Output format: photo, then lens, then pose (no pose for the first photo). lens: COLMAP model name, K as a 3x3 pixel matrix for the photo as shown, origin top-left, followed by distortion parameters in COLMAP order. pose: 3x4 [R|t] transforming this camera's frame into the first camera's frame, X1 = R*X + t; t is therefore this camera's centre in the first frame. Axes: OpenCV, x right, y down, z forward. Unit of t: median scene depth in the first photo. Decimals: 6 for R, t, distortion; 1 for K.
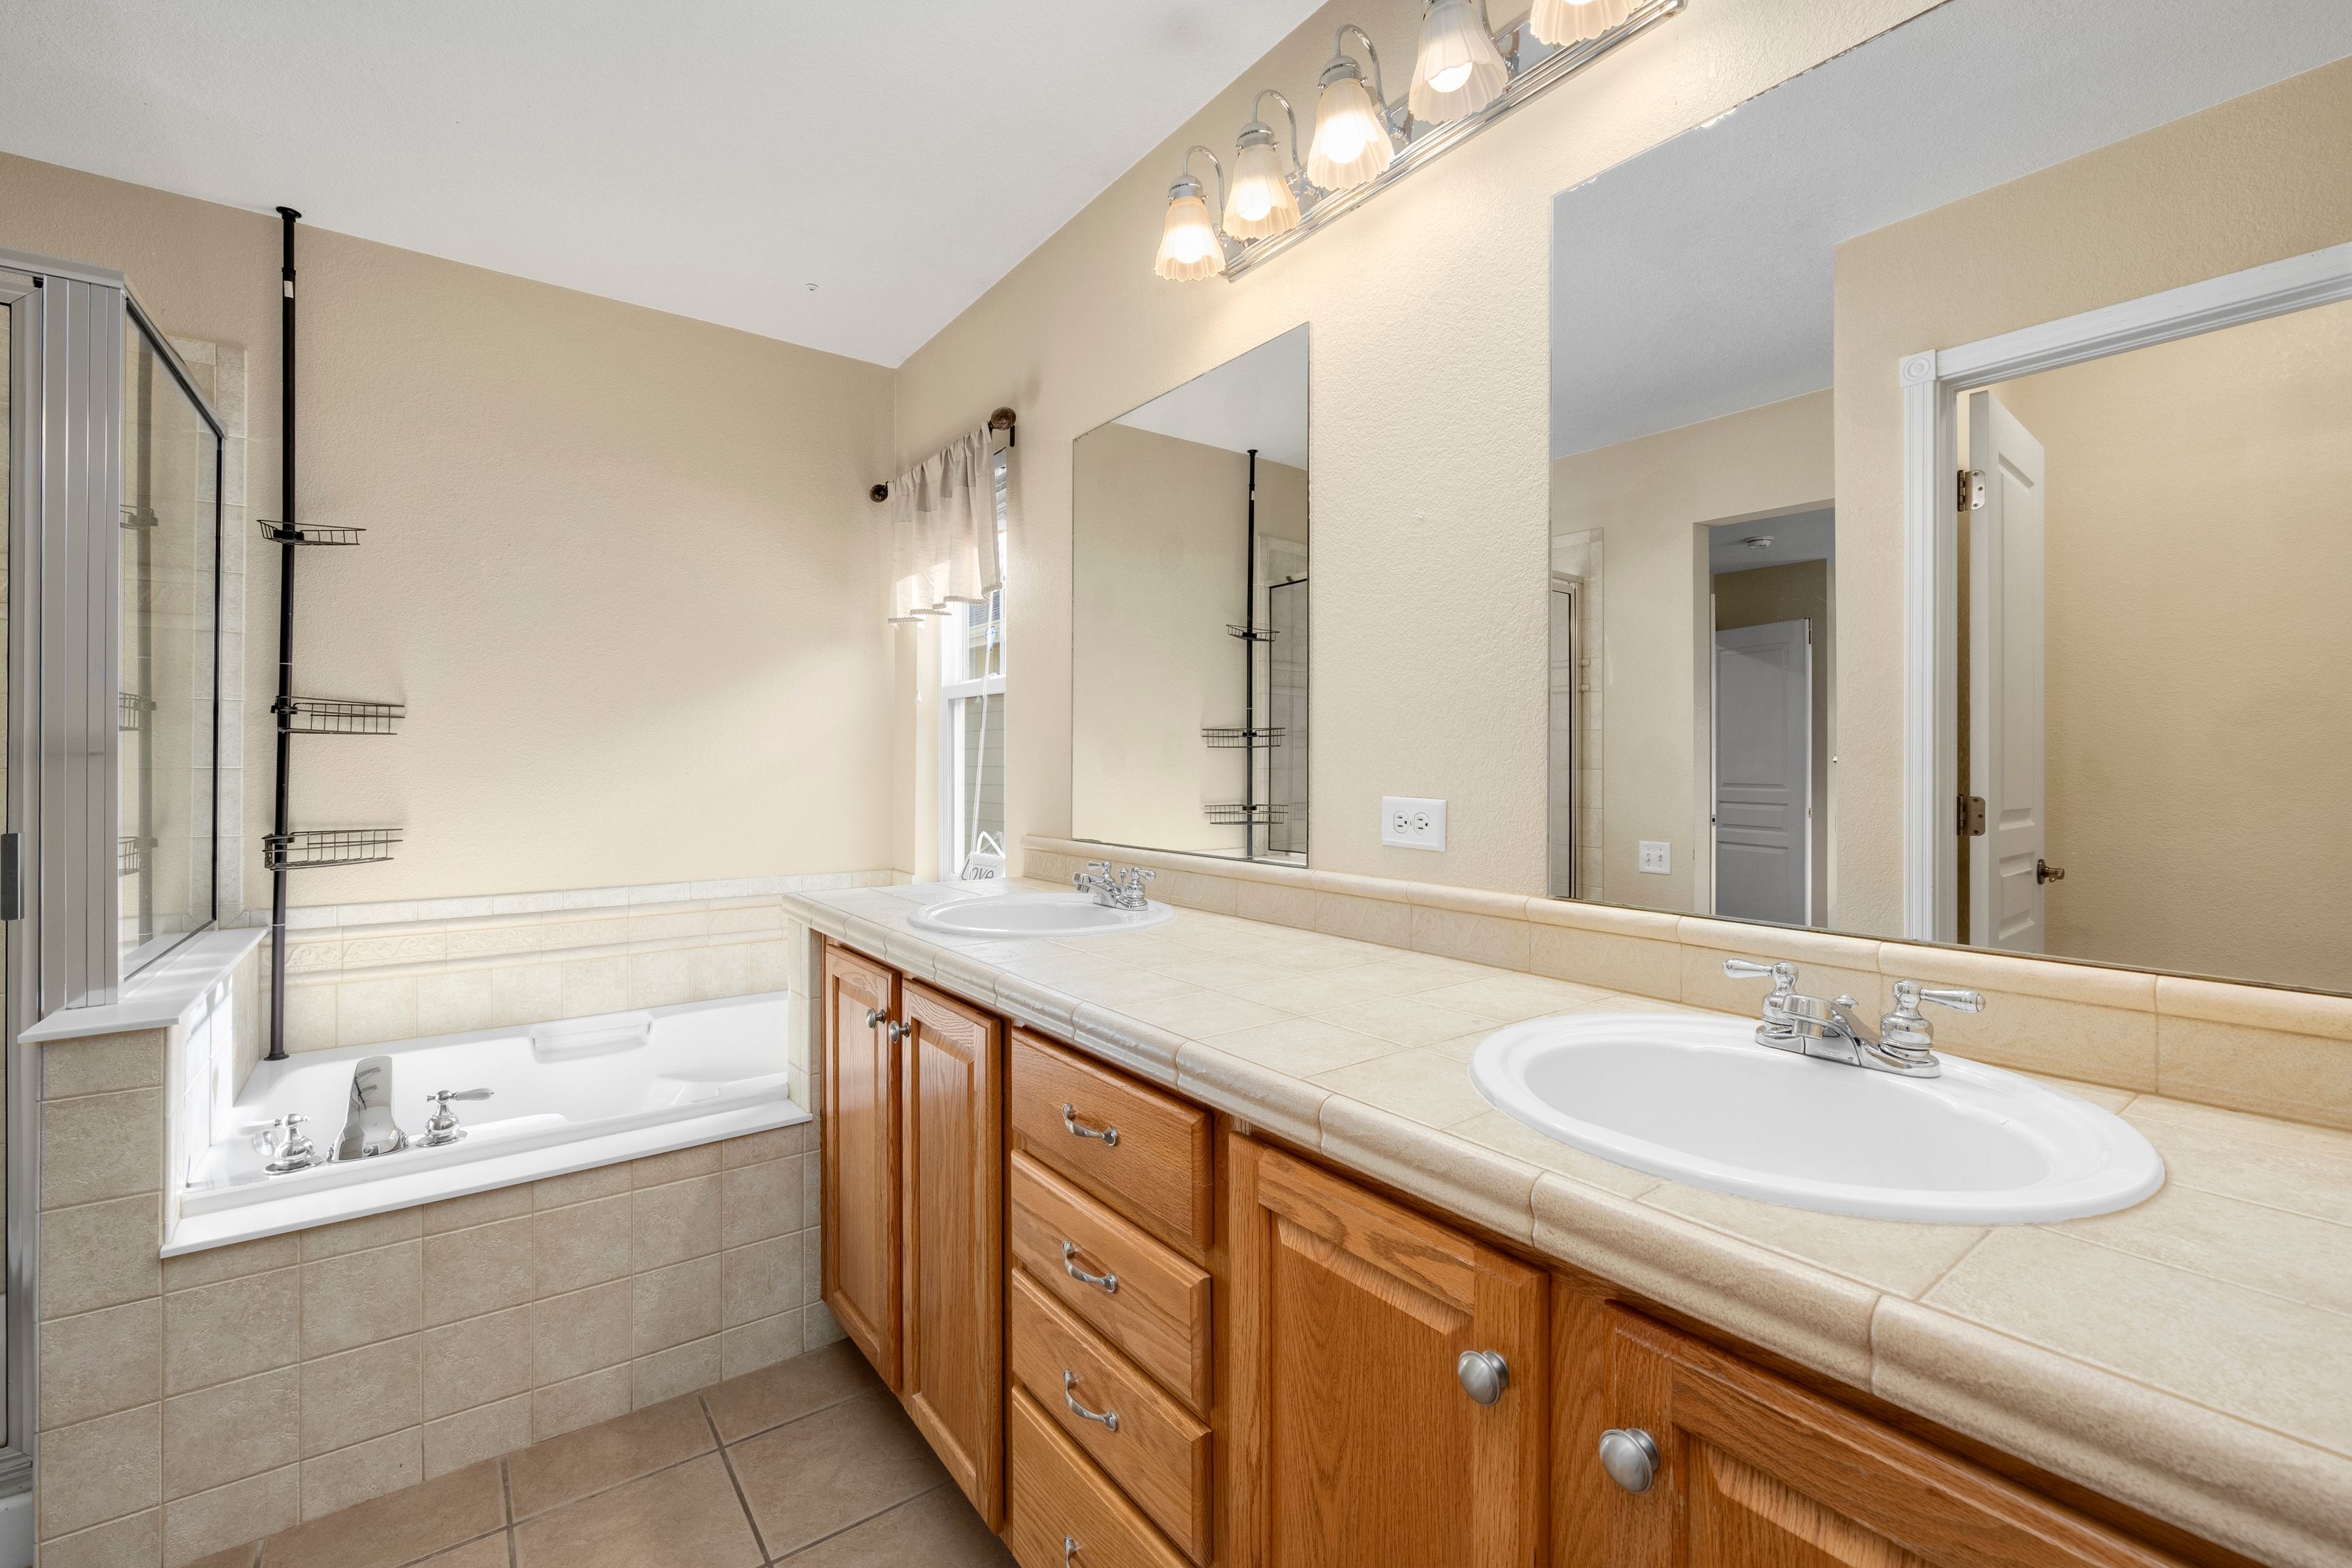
lens RADIAL K [[941.0, 0, 1171.8], [0, 941.0, 780.1], [0, 0, 1]] dist [-0.001440, -0.000155]
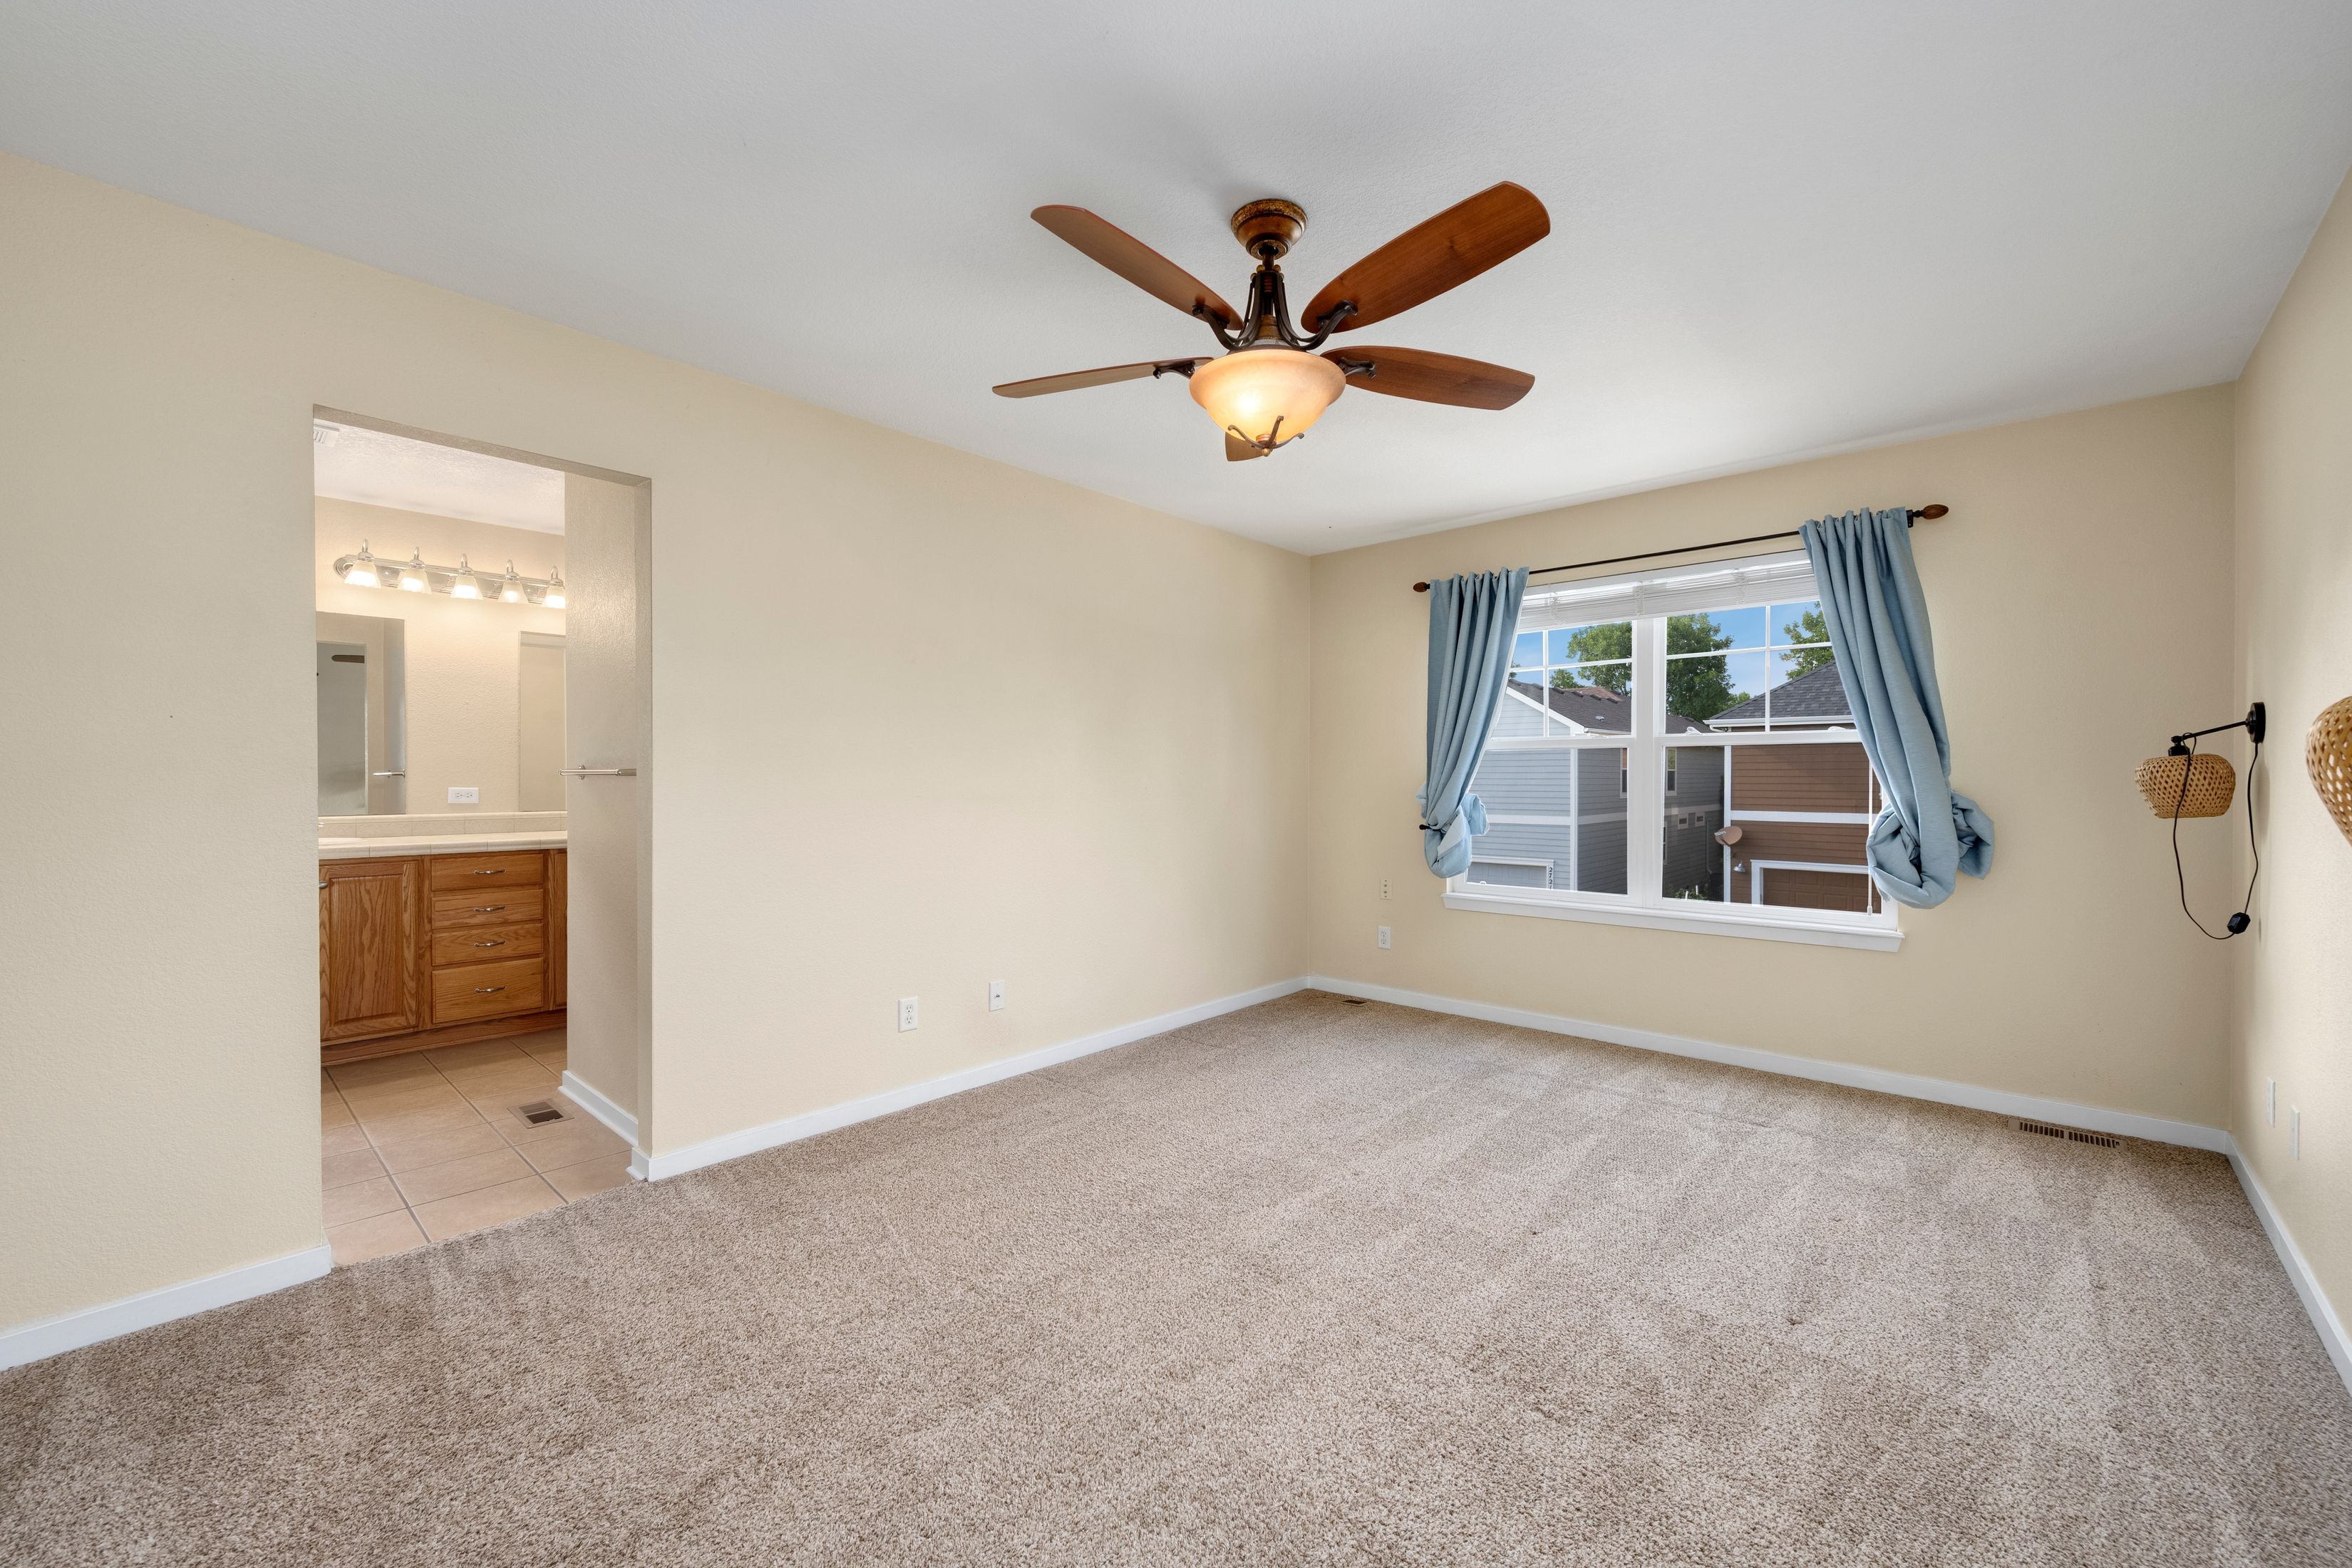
lens RADIAL K [[941.0, 0, 1171.8], [0, 941.0, 780.1], [0, 0, 1]] dist [-0.001440, -0.000155]
pose [[-0.206165, -0.000695, 0.978517, -3.504690], [0.006061, 0.999980, 0.001988, 0.001852], [-0.978499, 0.006340, -0.206156, -0.741674]]
